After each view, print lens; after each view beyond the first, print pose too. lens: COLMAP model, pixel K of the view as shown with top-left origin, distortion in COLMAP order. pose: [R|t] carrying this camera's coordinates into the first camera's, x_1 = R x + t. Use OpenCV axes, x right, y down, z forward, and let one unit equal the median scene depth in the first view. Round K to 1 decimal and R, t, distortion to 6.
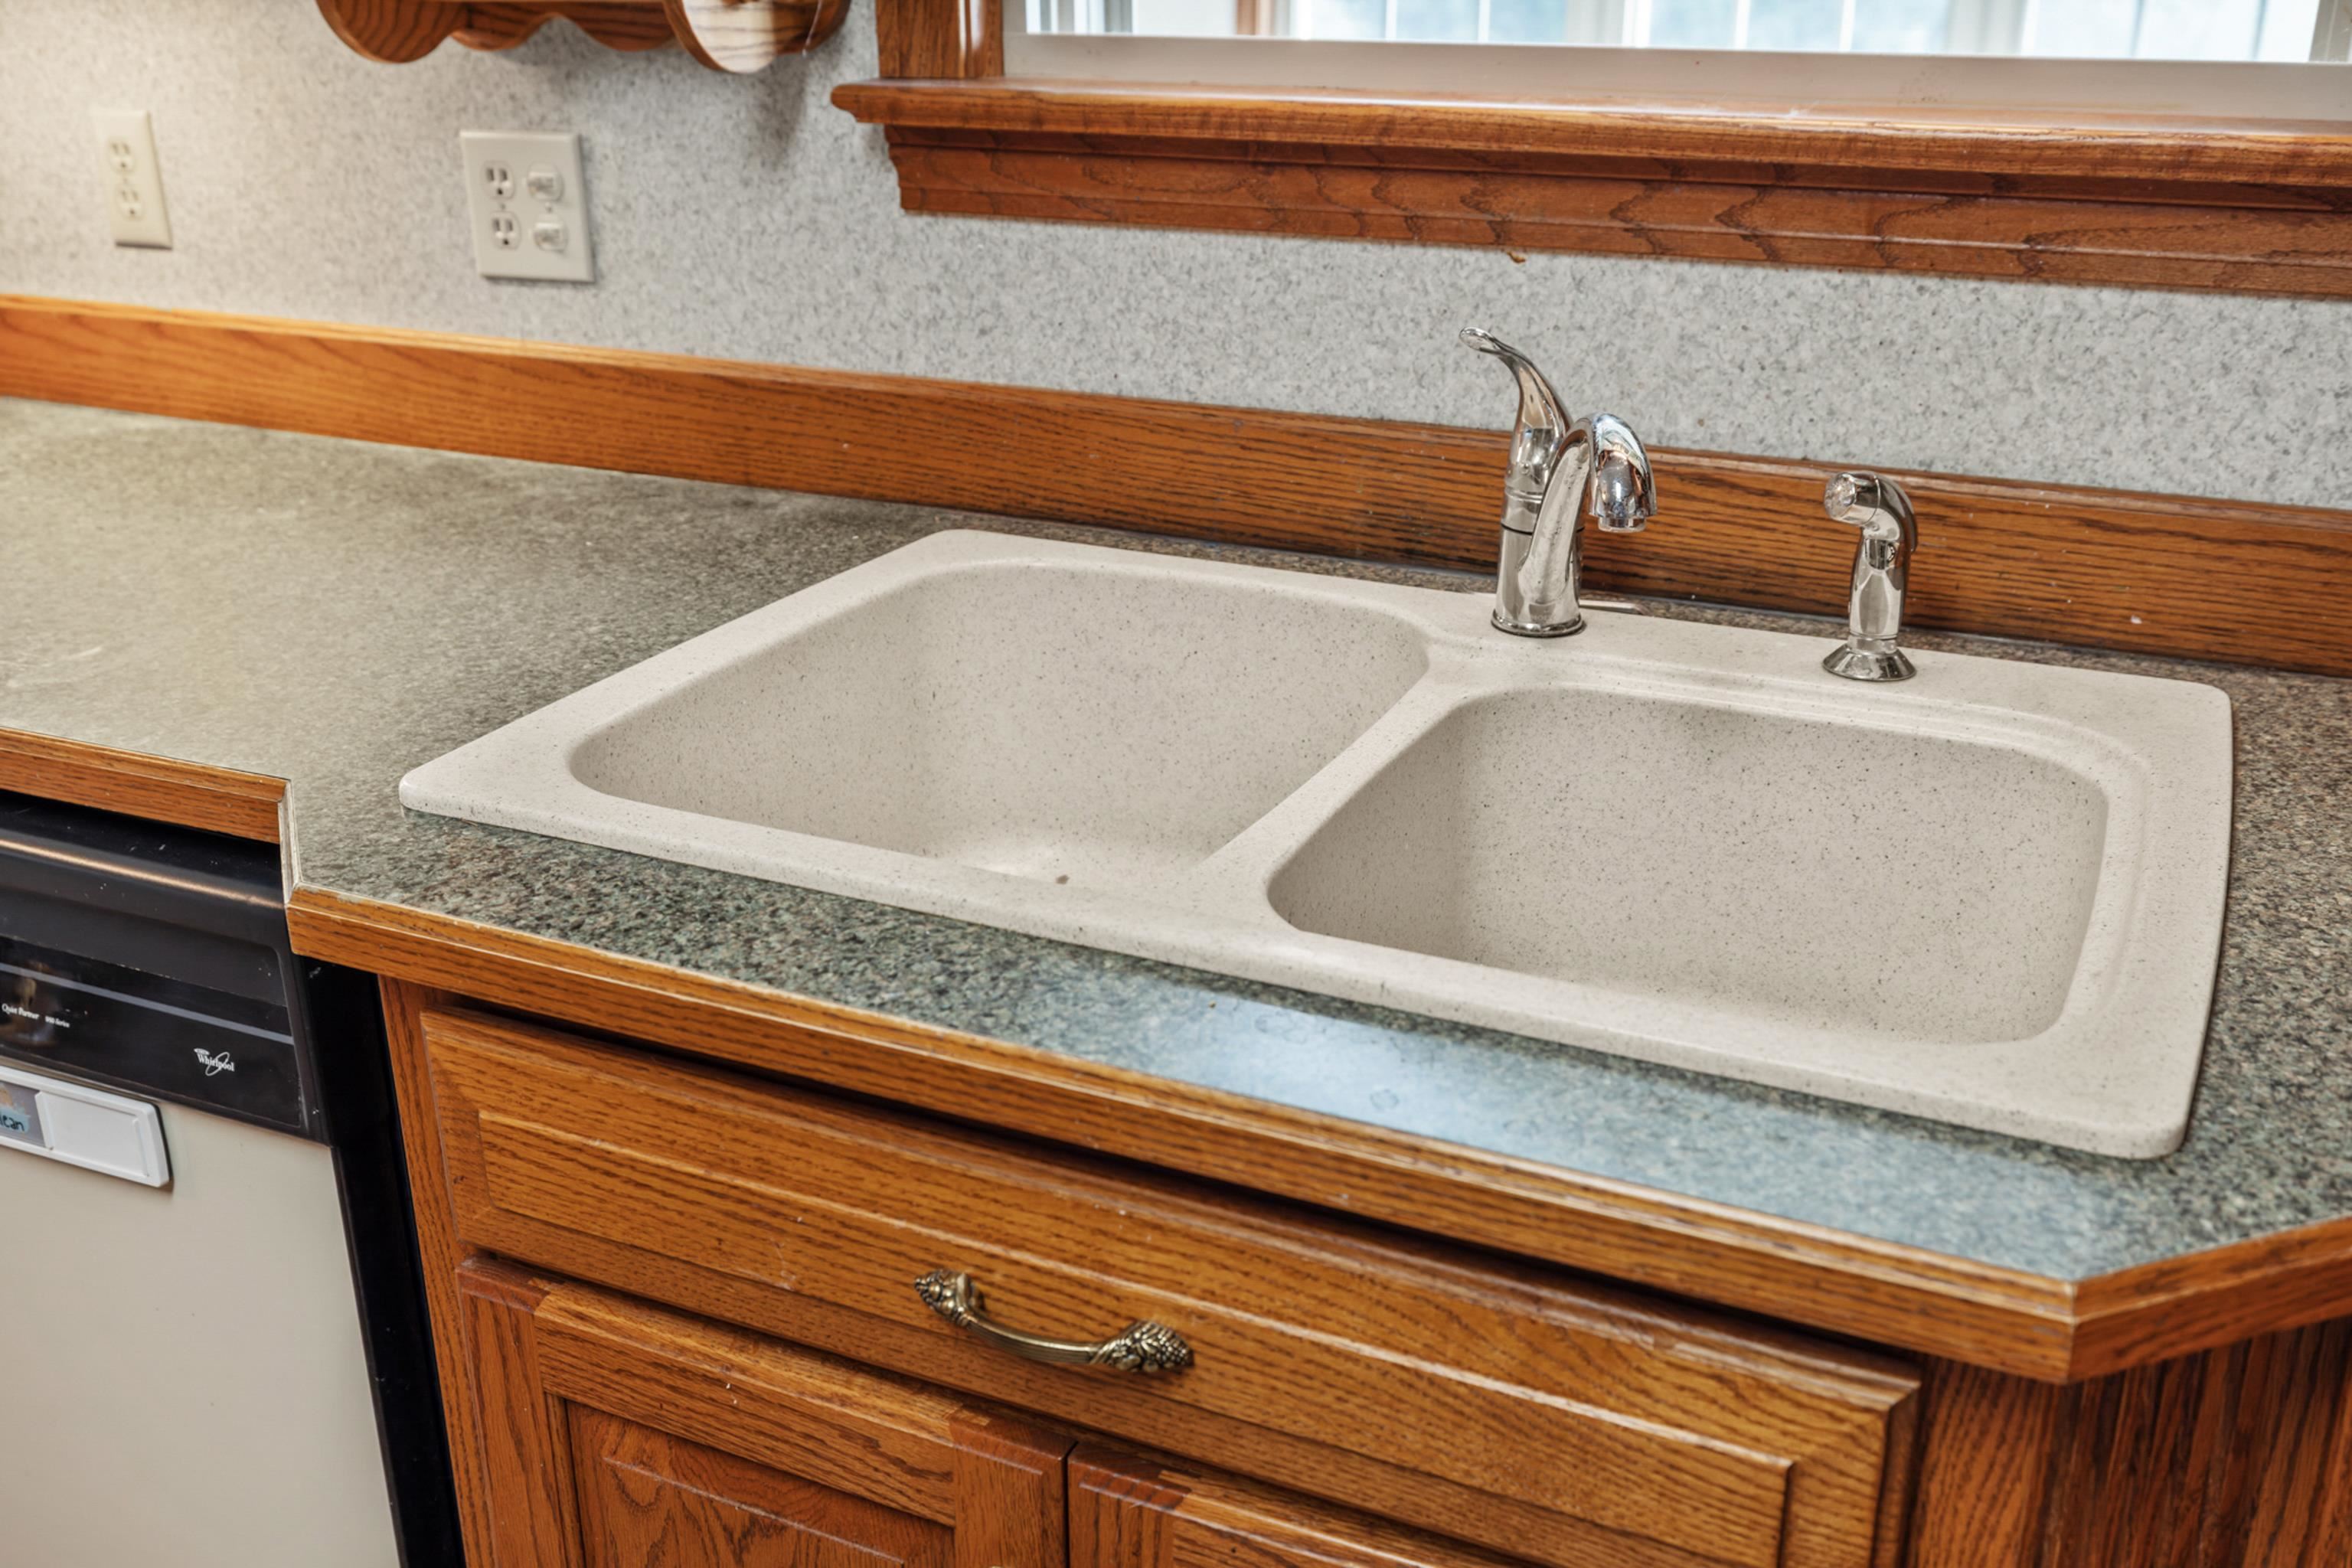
lens RADIAL K [[2254.0, 0, 1184.0], [0, 2254.0, 789.6], [0, 0, 1]] dist [-0.001704, 0.017289]
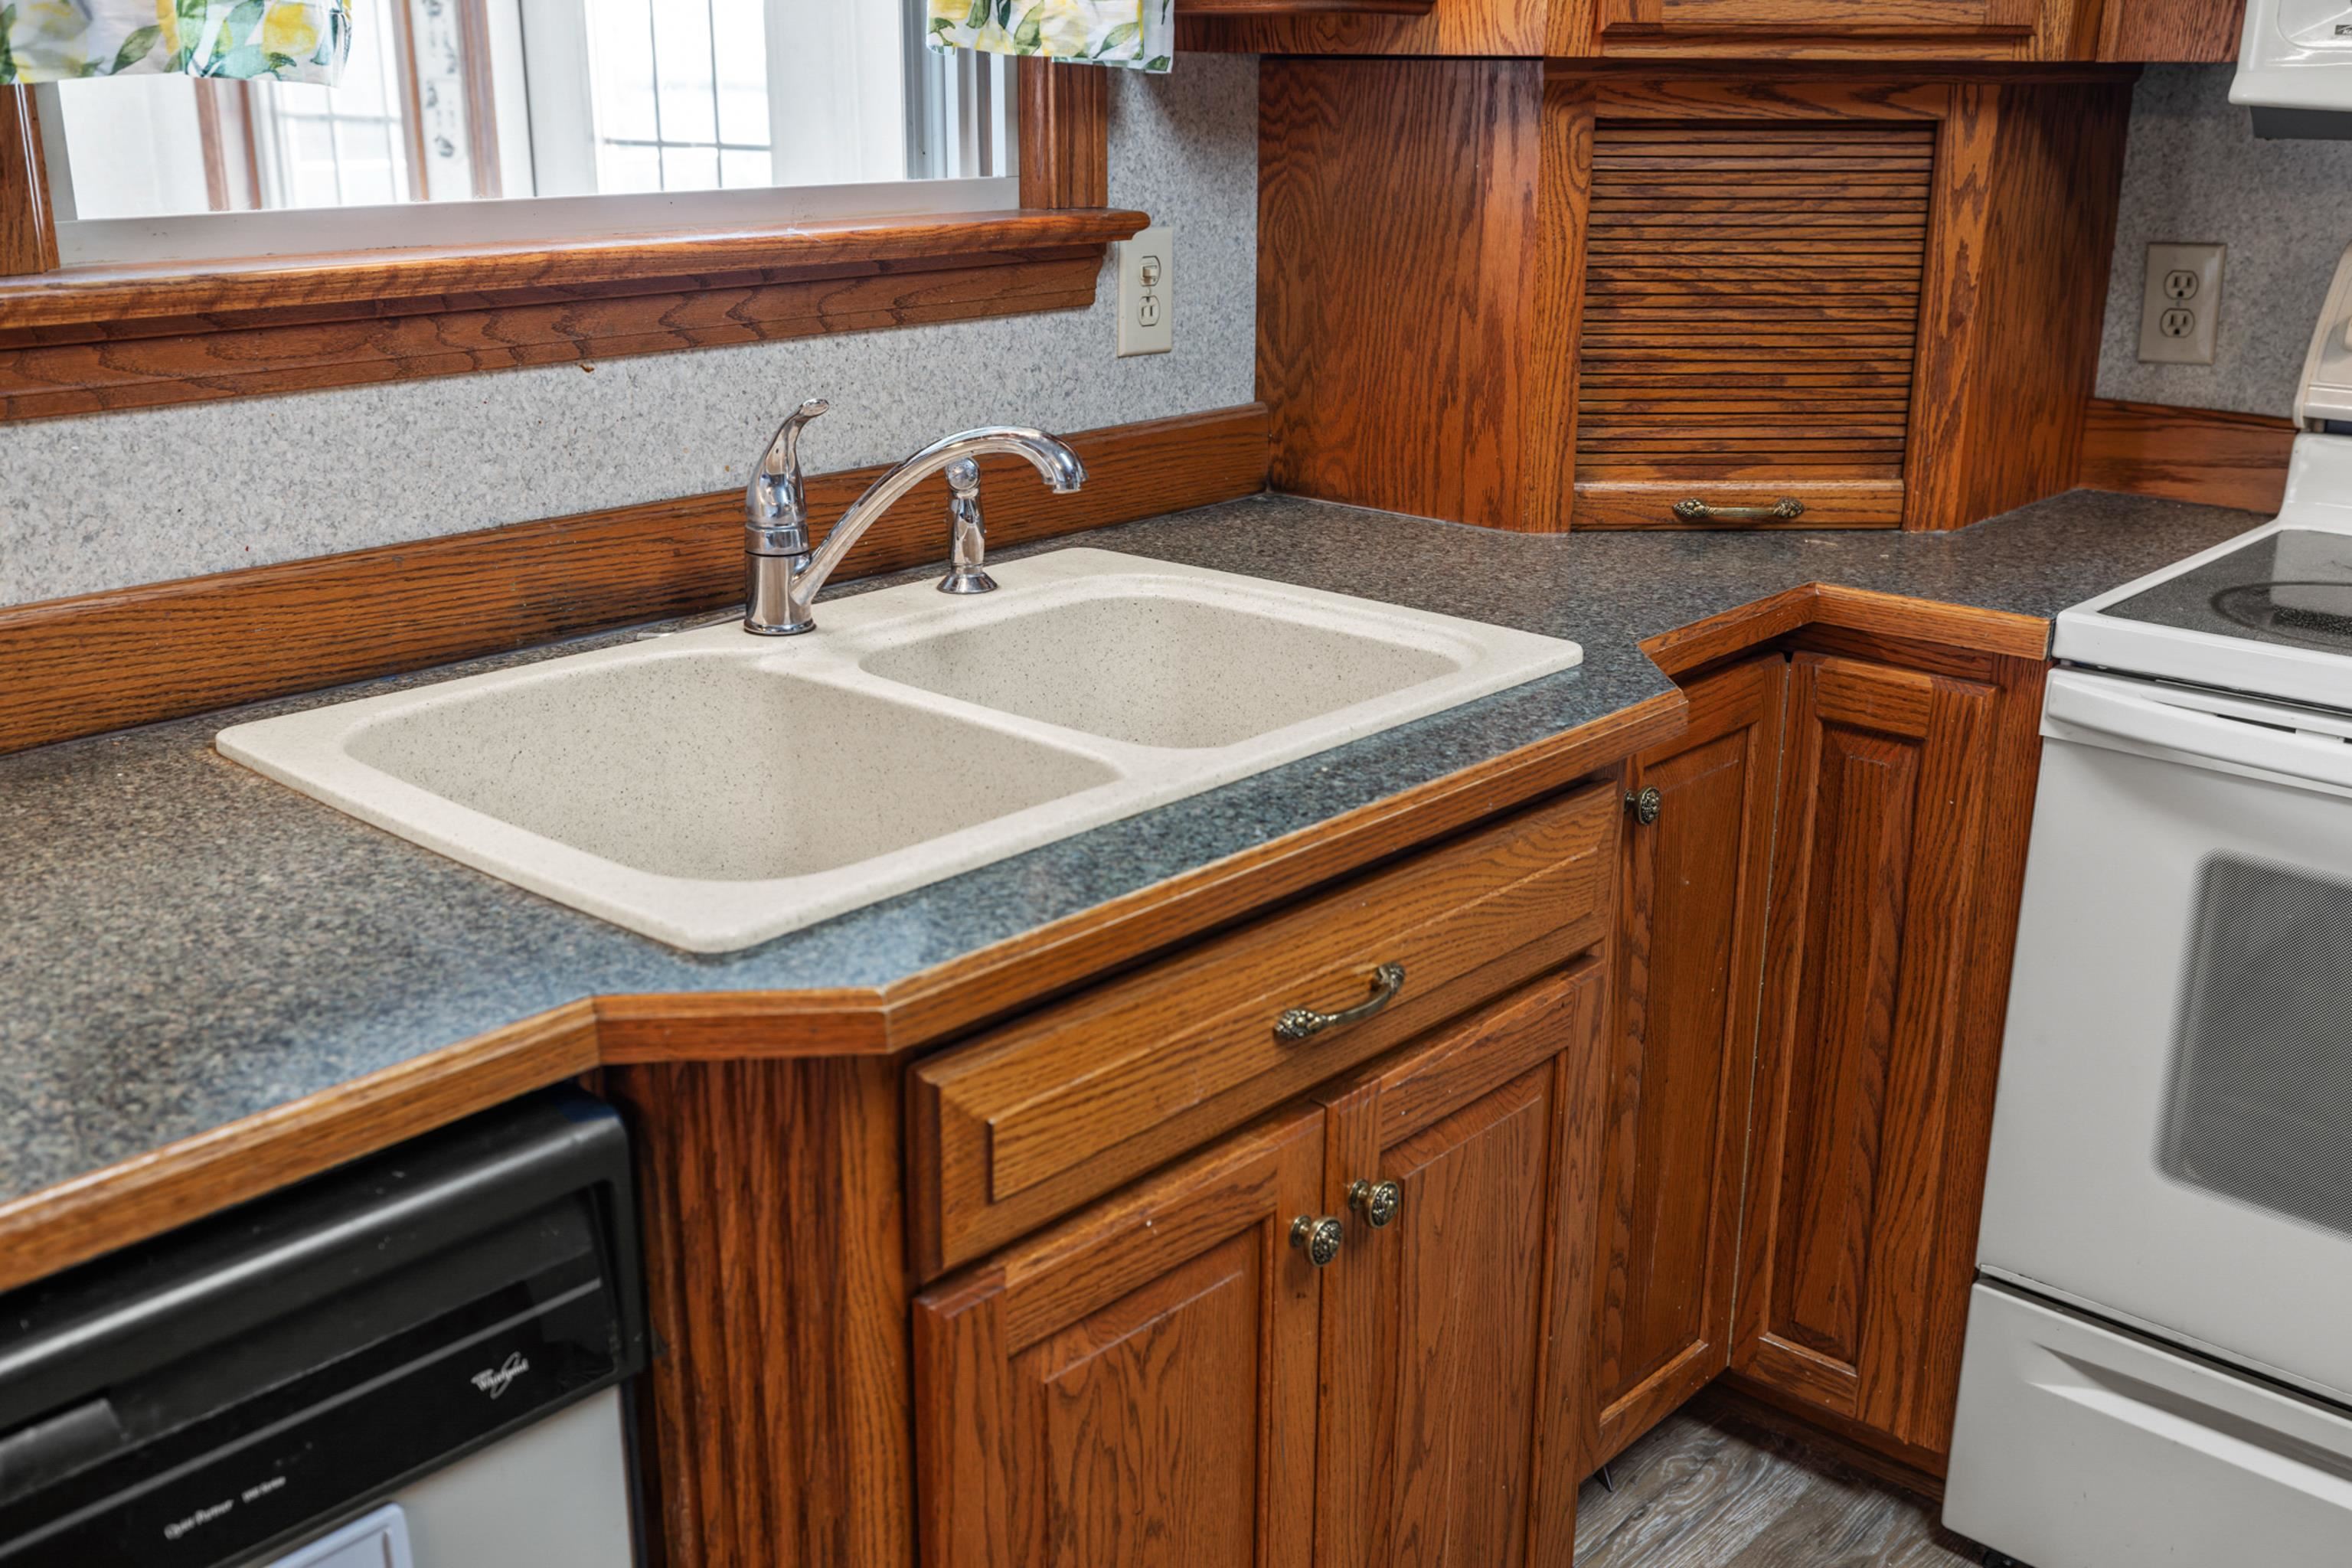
lens RADIAL K [[2260.8, 0, 1176.0], [0, 2260.8, 784.0], [0, 0, 1]] dist [-0.003787, 0.009563]
pose [[0.298026, -0.290329, 0.909335, -0.952497], [0.343874, 0.921317, 0.181453, -0.143313], [-0.890467, 0.258619, 0.374413, 0.321305]]
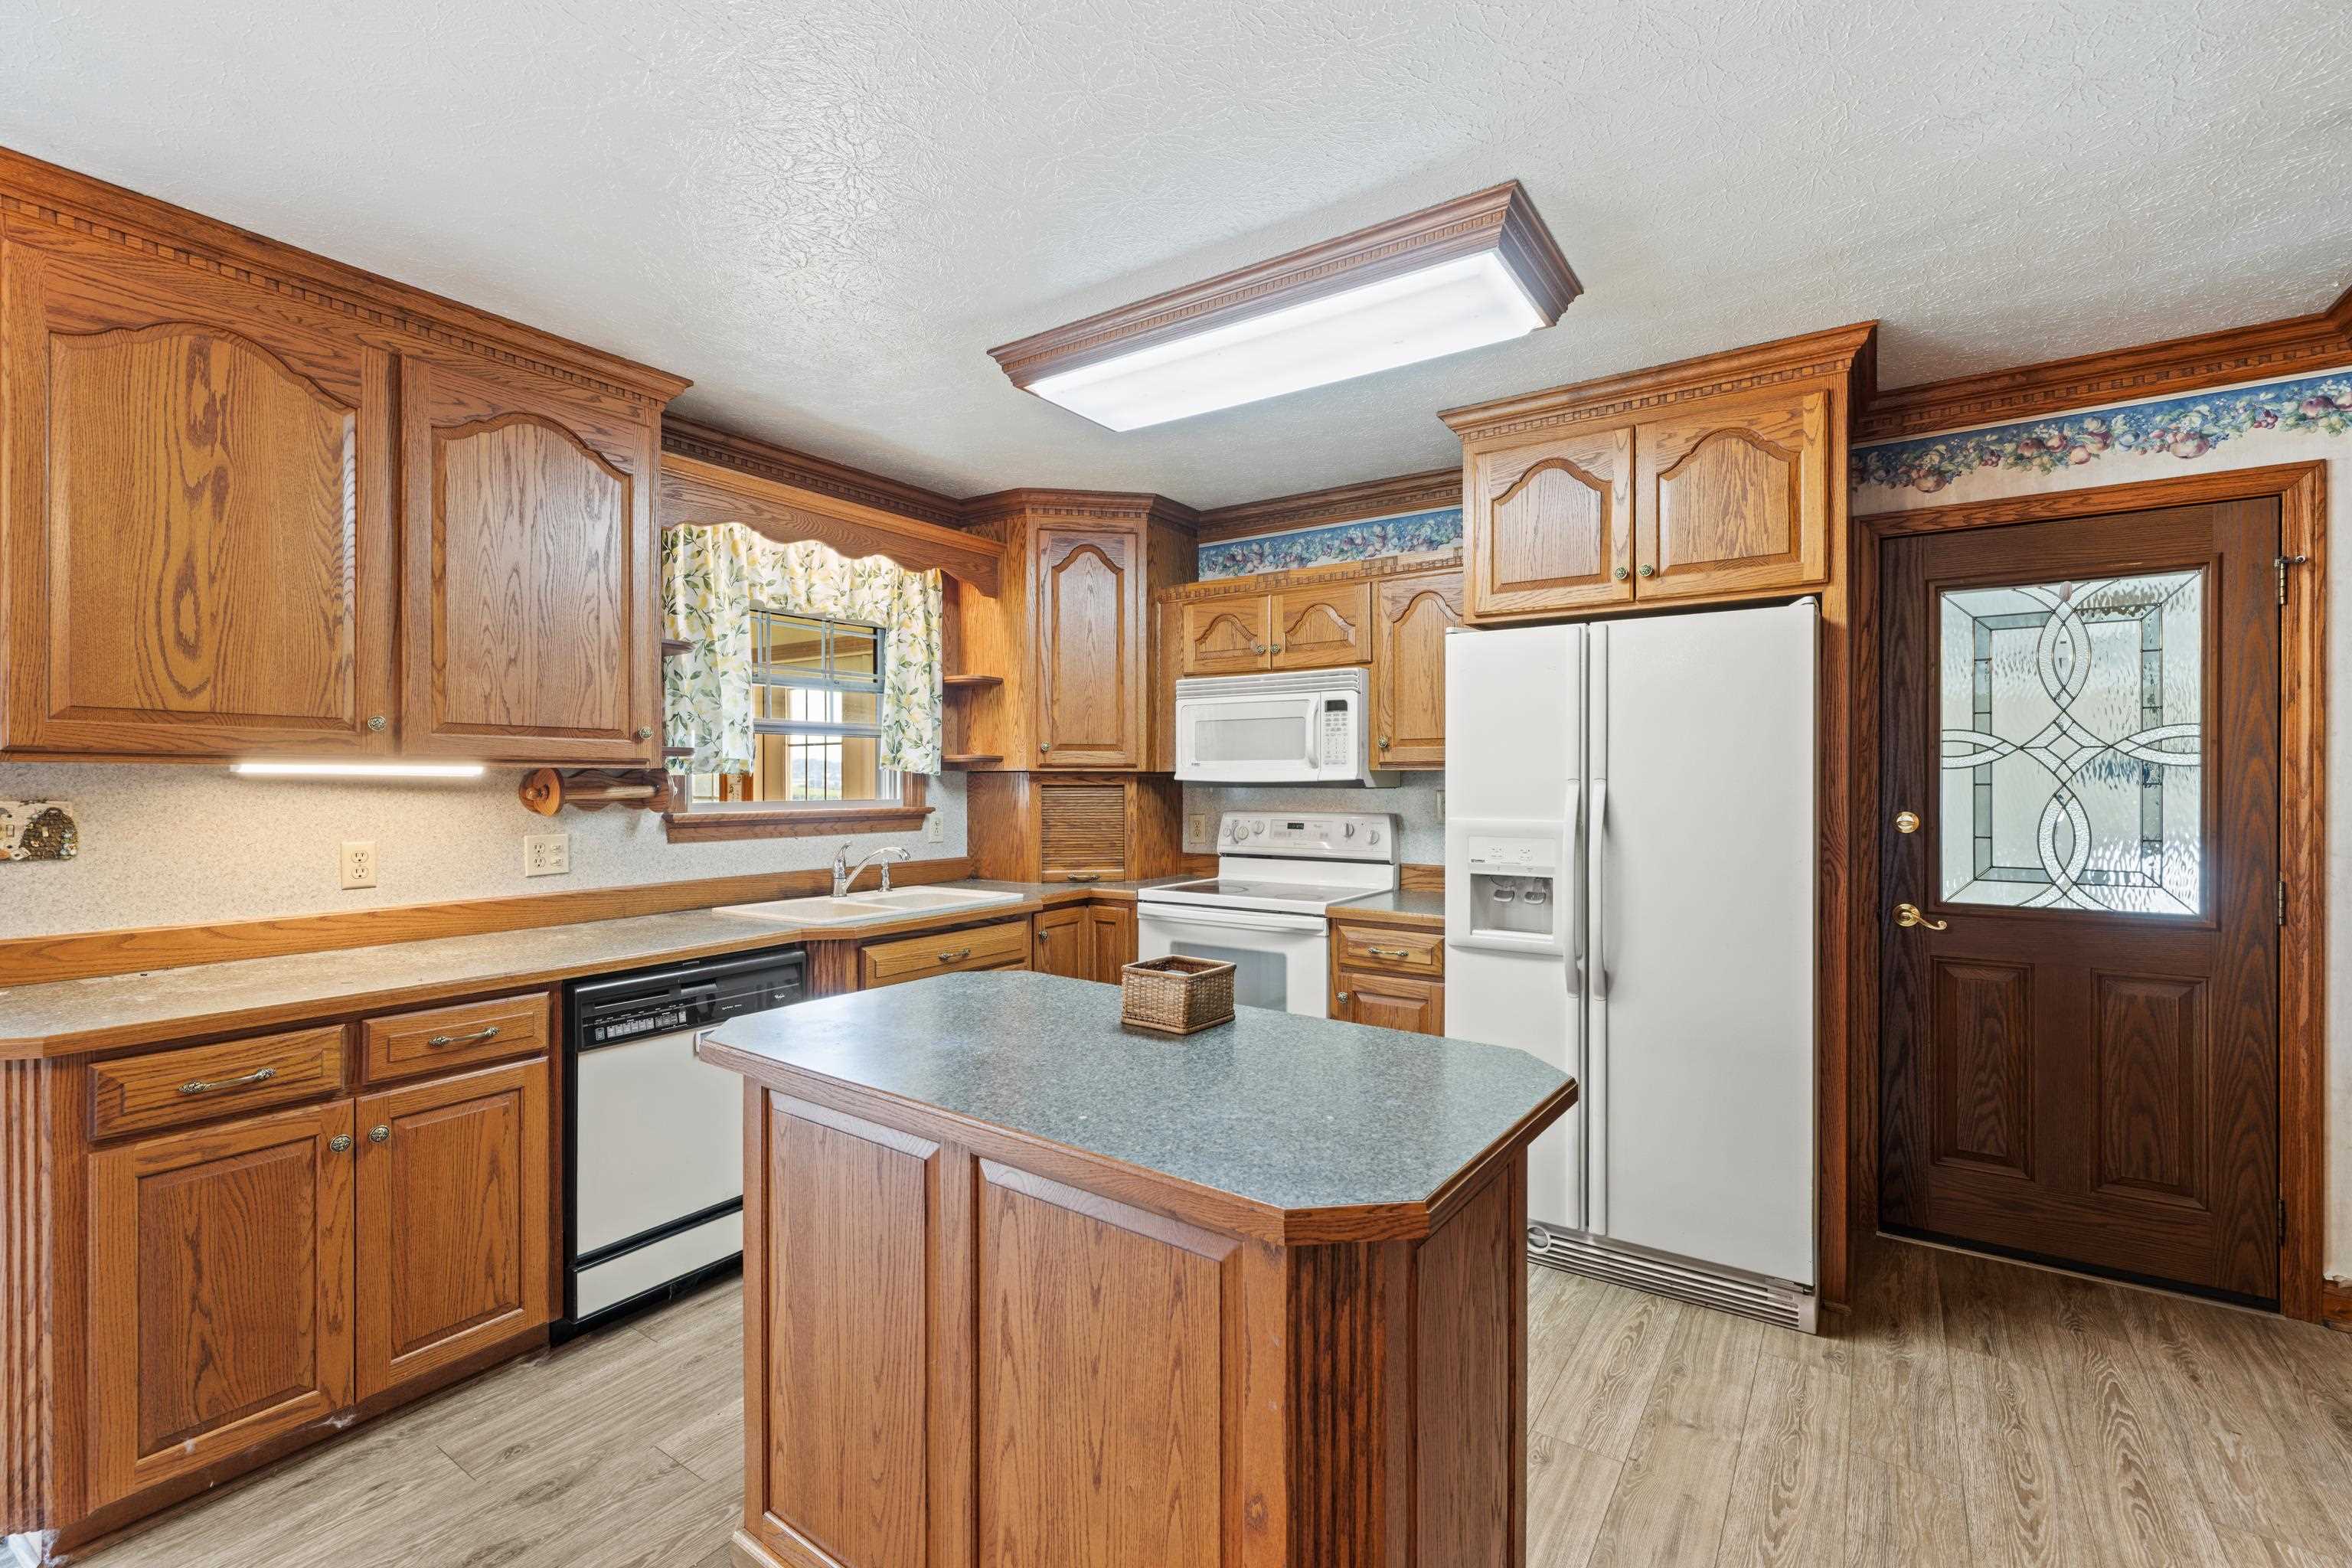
lens RADIAL K [[1024.5, 0, 1169.2], [0, 1024.5, 782.7], [0, 0, 1]] dist [0.005519, 0.000414]
pose [[0.164092, -0.000025, 0.986445, -2.157068], [0.361140, 0.930576, -0.060052, 0.110602], [-0.917960, 0.366099, 0.152709, -0.242758]]
